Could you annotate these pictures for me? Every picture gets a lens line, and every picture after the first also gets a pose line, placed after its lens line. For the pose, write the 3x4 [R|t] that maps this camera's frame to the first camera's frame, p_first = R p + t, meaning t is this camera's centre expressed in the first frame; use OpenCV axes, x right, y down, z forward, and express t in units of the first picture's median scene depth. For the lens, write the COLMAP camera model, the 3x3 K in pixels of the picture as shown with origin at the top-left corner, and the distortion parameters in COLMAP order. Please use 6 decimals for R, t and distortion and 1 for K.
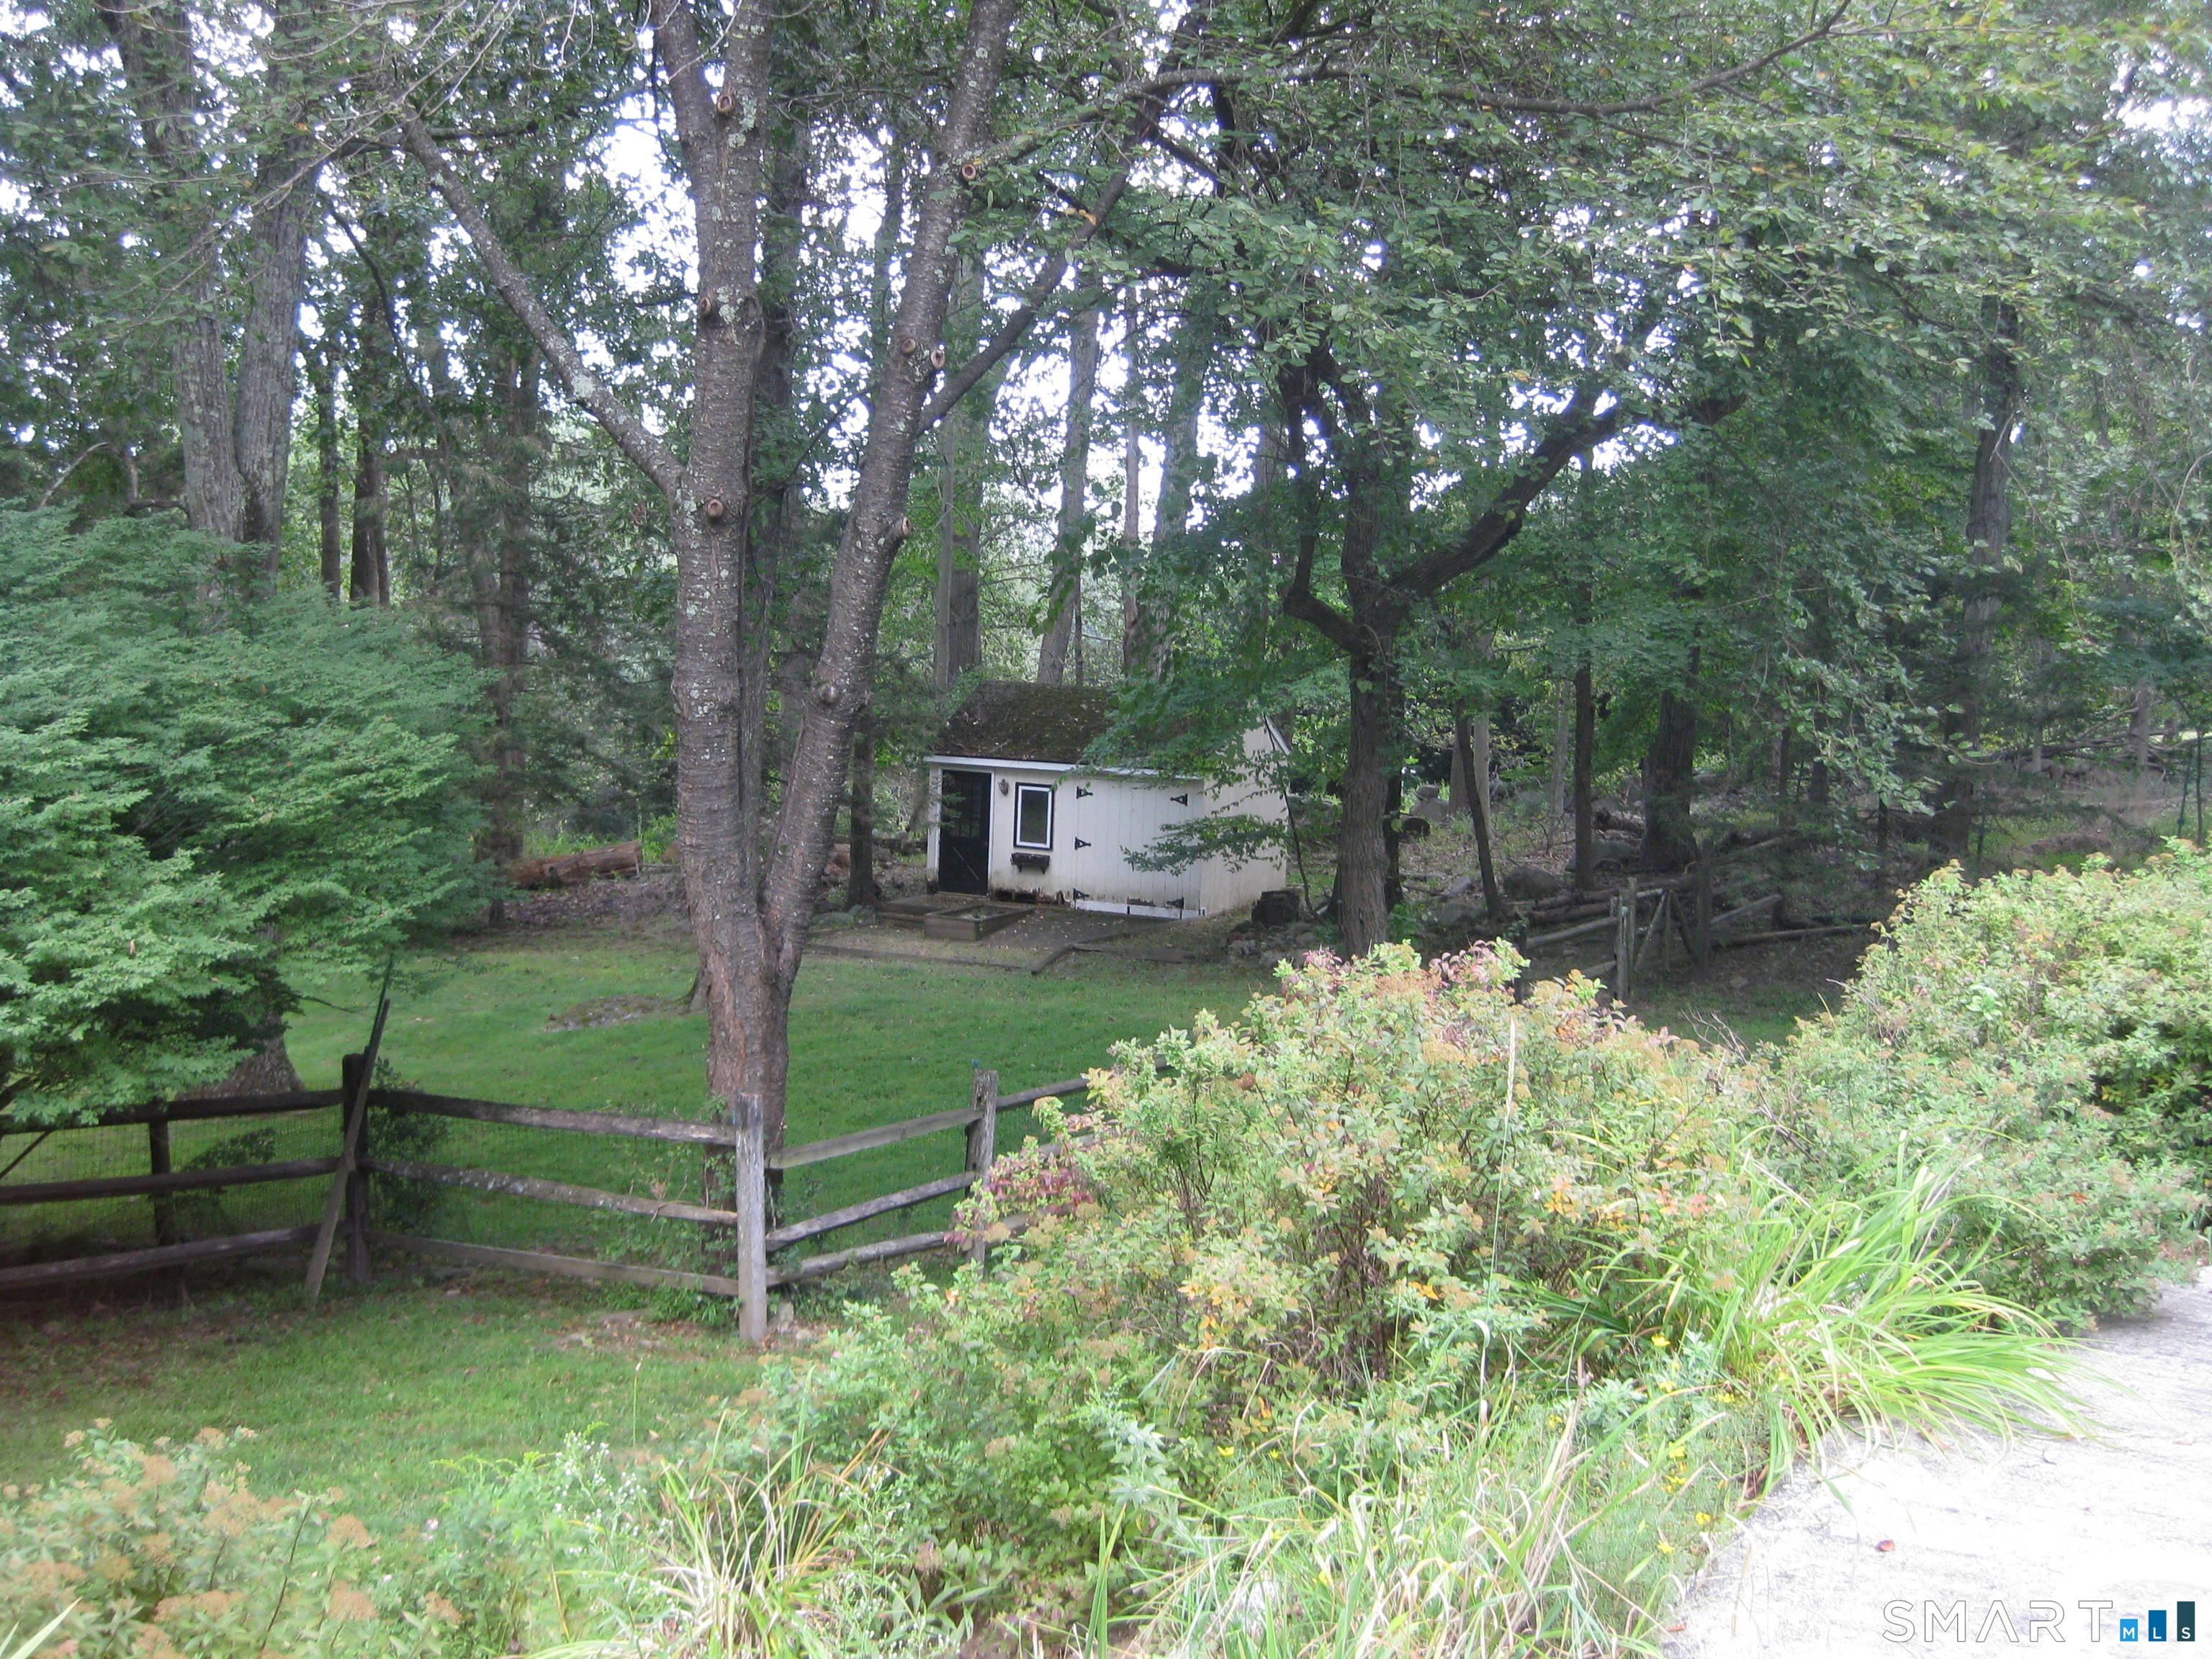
lens RADIAL K [[2355.9, 0, 1106.0], [0, 2355.9, 829.5], [0, 0, 1]] dist [-0.097366, -0.006713]
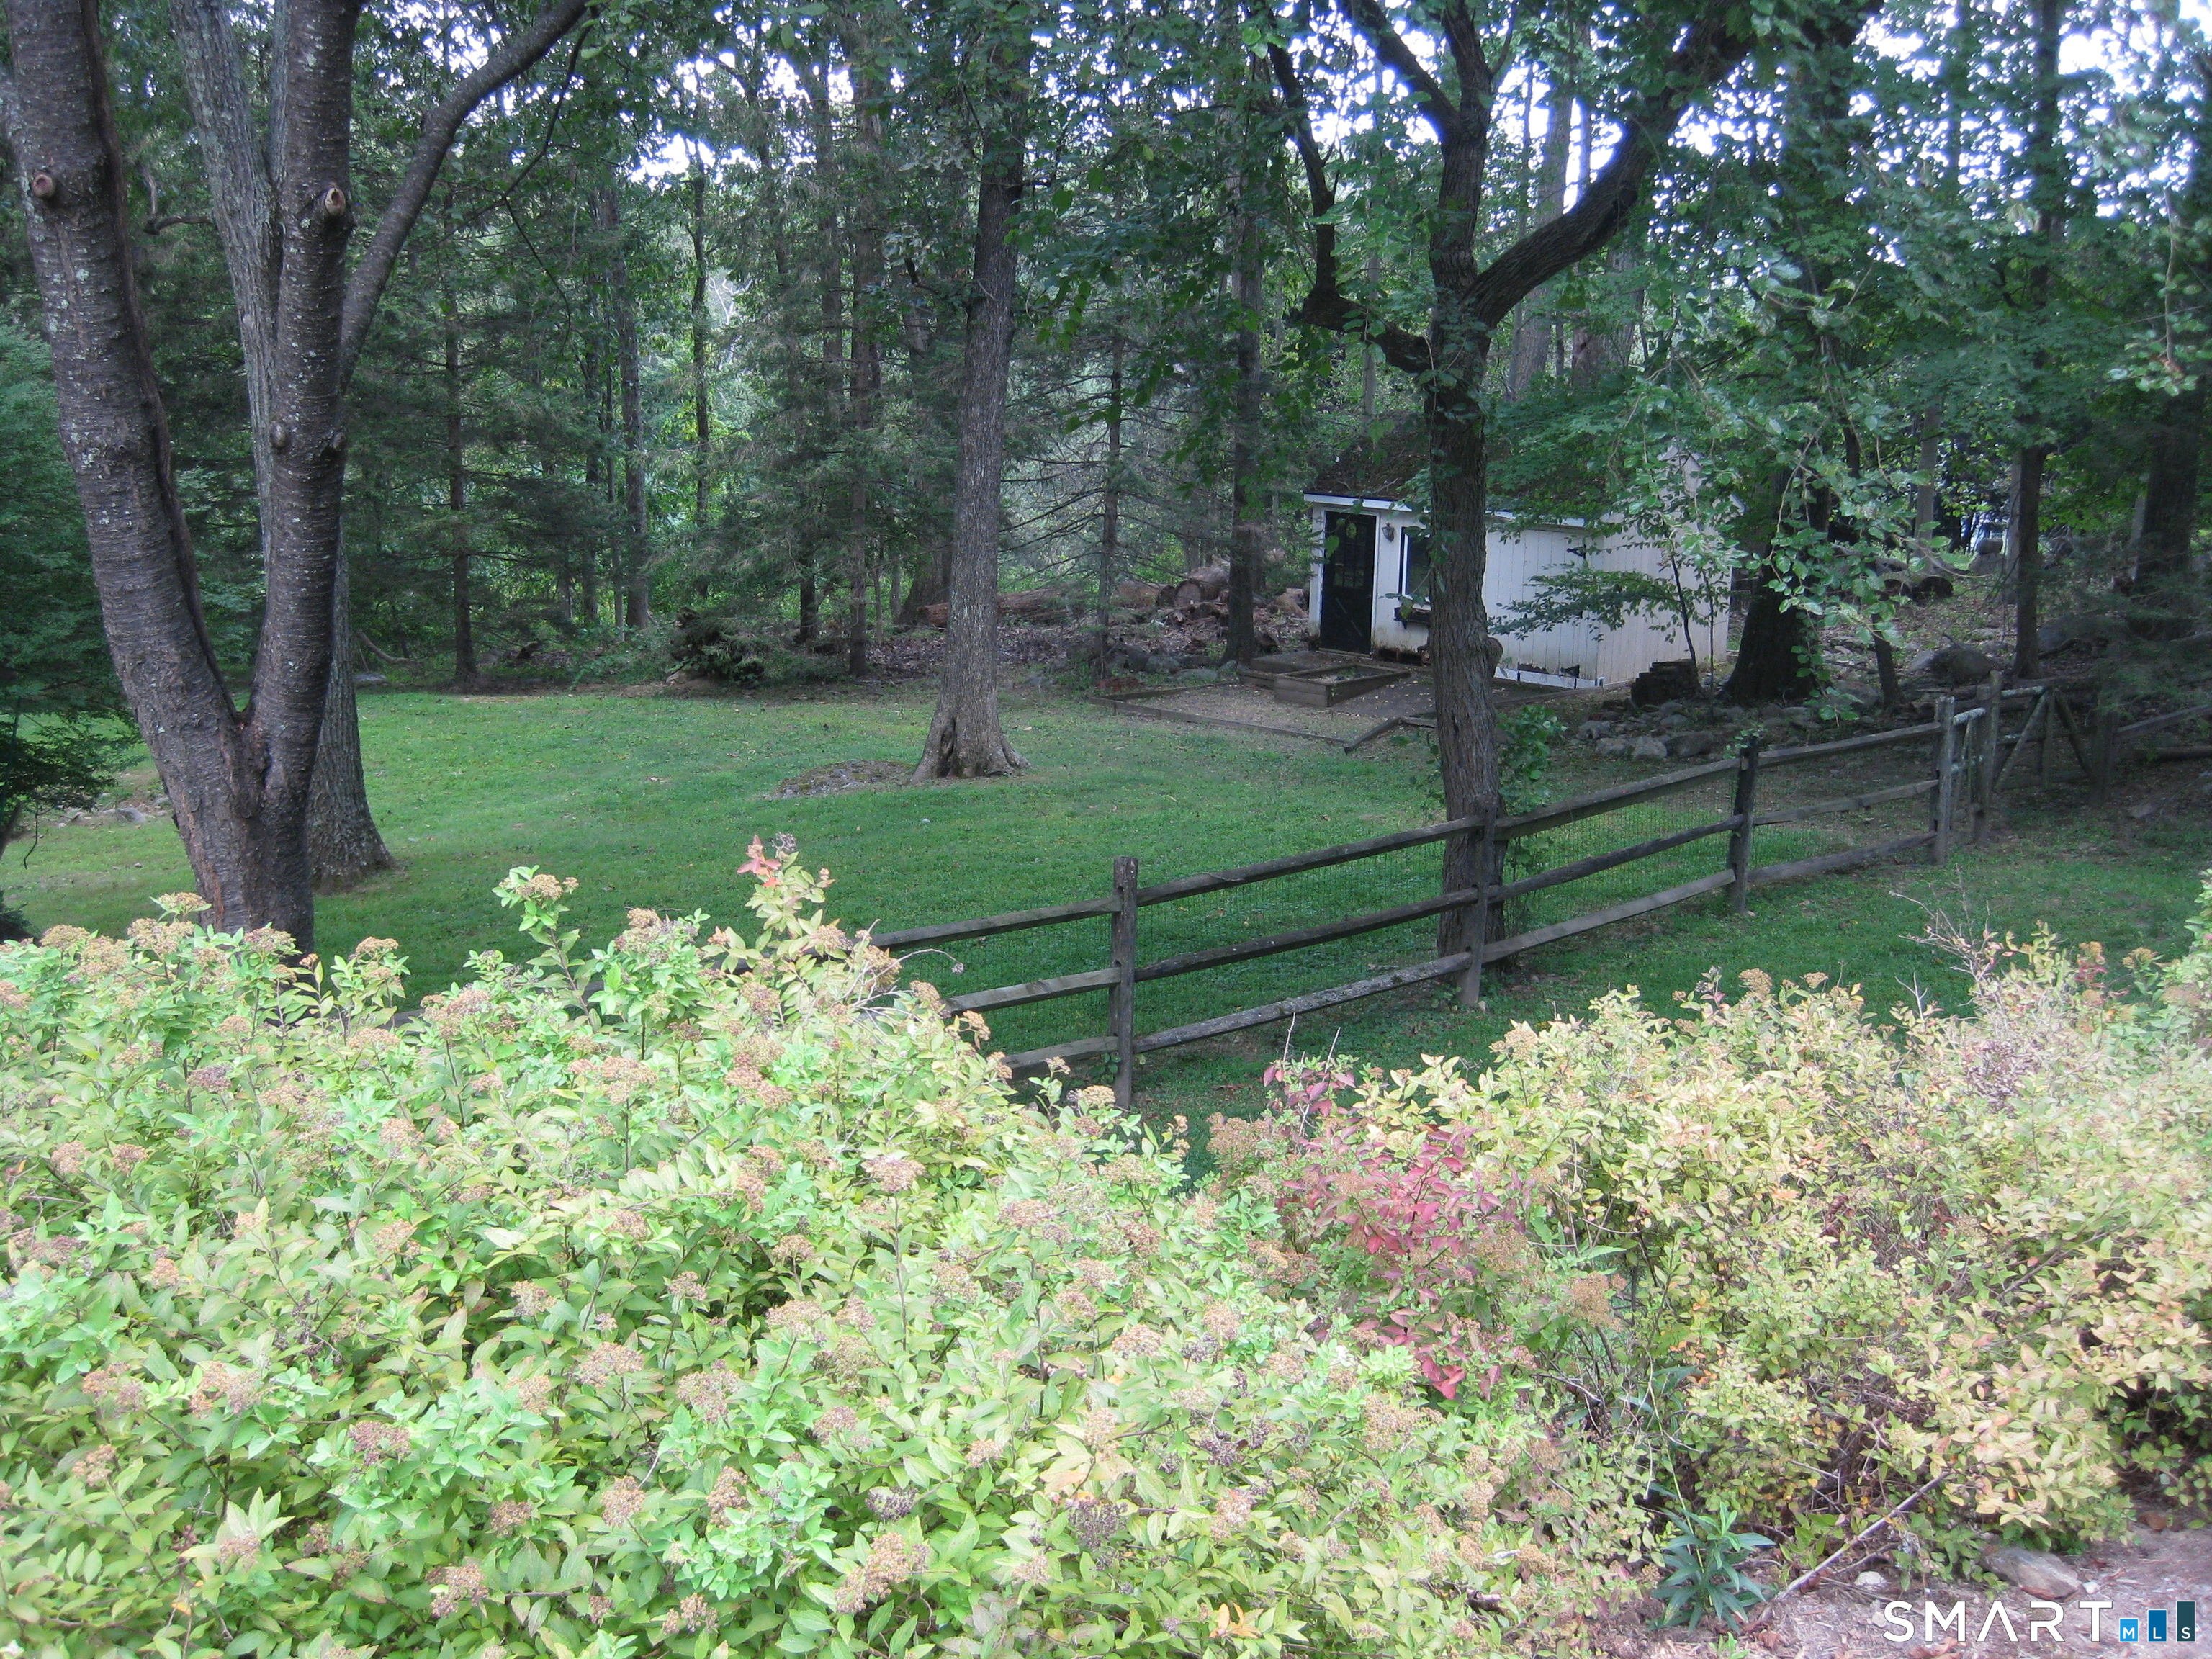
lens RADIAL K [[2355.9, 0, 1106.0], [0, 2355.9, 829.5], [0, 0, 1]] dist [-0.097366, -0.006713]
pose [[0.955930, 0.051024, -0.289127, 0.116632], [-0.017783, 0.993037, 0.116452, -0.007994], [0.293056, -0.106178, 0.950181, 0.123244]]
